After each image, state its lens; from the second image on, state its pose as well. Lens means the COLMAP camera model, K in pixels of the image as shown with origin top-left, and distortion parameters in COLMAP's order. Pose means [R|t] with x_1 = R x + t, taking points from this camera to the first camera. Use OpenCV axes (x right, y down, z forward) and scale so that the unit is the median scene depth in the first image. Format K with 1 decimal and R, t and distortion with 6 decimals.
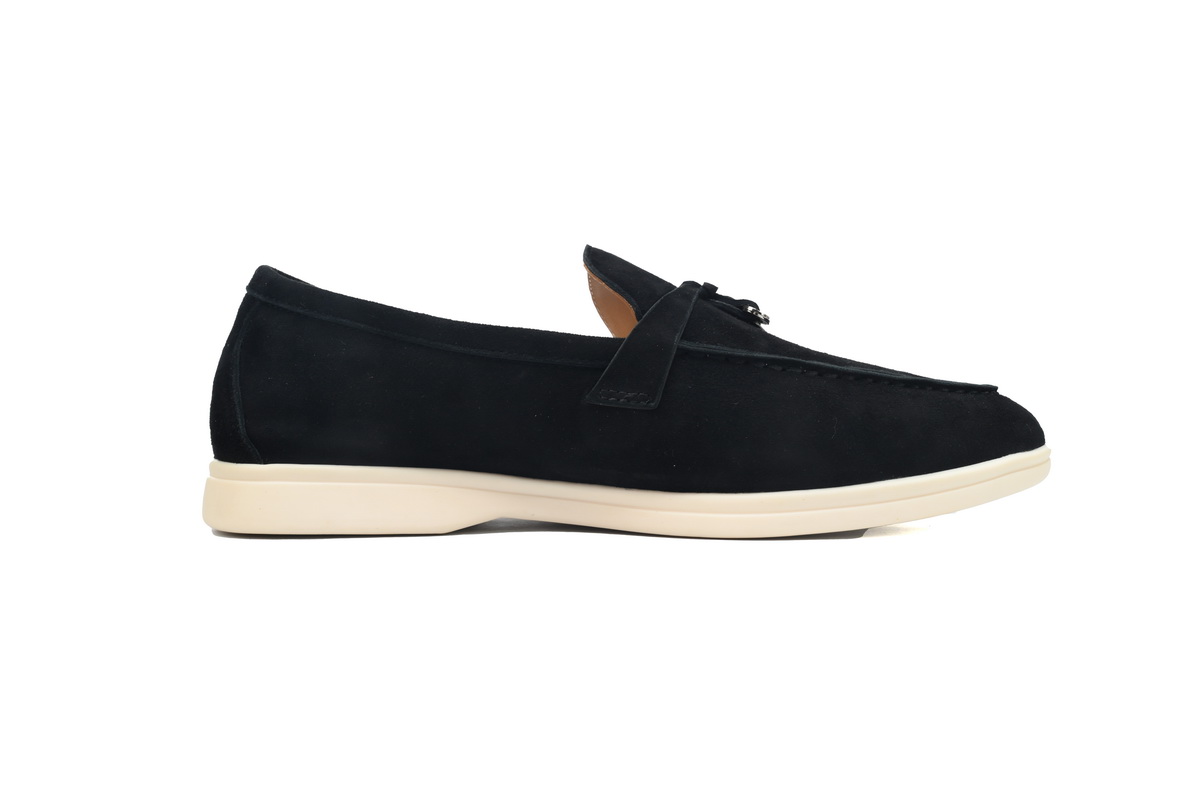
lens RADIAL K [[1078.2, 0, 595.0], [0, 1078.2, 402.8], [0, 0, 1]] dist [0.021541, 0.000776]
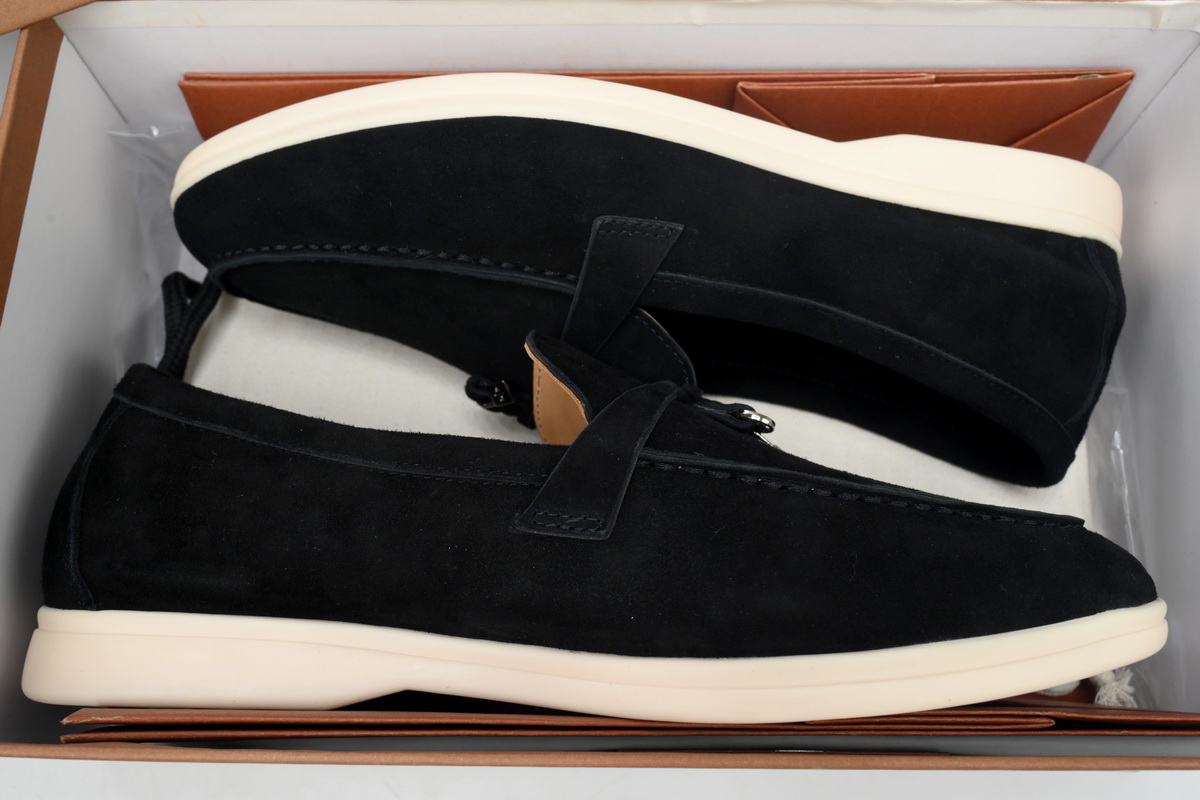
lens RADIAL K [[1078.2, 0, 605.6], [0, 1078.2, 397.4], [0, 0, 1]] dist [0.021541, 0.000776]
pose [[0.998232, 0.001142, -0.059421, 0.096810], [-0.010760, 0.986765, -0.161798, 0.029071], [0.058450, 0.162152, 0.985033, 0.256491]]
